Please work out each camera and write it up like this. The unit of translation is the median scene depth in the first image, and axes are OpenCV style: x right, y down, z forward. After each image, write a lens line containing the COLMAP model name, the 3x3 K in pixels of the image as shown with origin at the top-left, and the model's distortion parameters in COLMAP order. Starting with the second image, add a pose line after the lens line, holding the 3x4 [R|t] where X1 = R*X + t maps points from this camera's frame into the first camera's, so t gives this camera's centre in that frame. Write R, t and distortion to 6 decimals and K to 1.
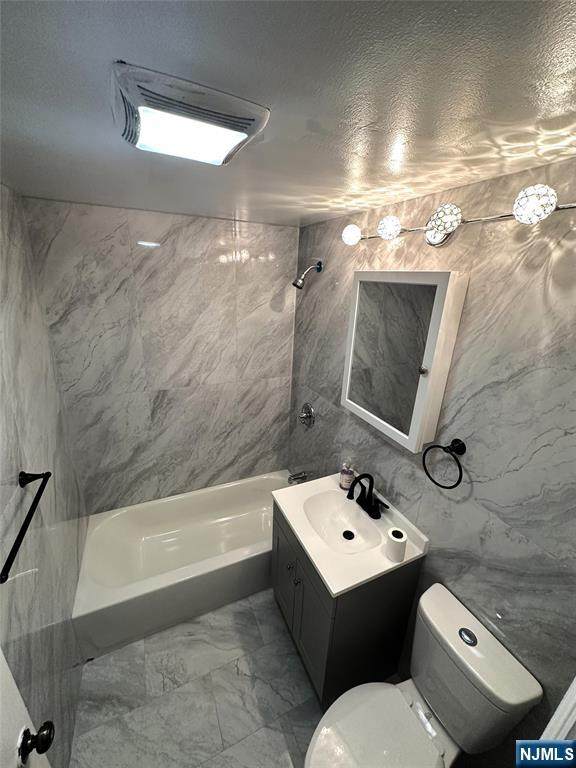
lens RADIAL K [[307.3, 0, 289.7], [0, 307.3, 382.3], [0, 0, 1]] dist [0.001554, -0.000422]
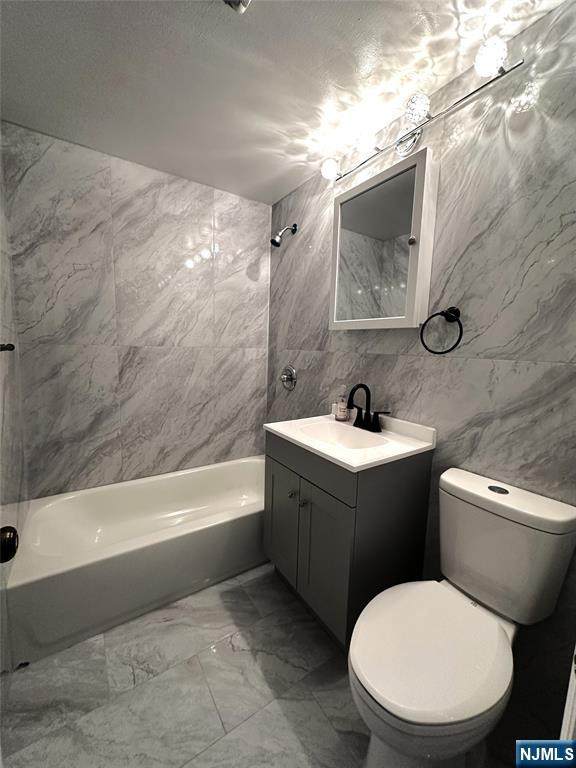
lens RADIAL K [[307.3, 0, 289.4], [0, 307.3, 383.8], [0, 0, 1]] dist [0.001554, -0.000422]
pose [[0.987210, -0.031854, 0.156210, -0.114657], [0.063266, 0.977657, -0.200461, 0.399410], [-0.146334, 0.207780, 0.967168, 0.069688]]
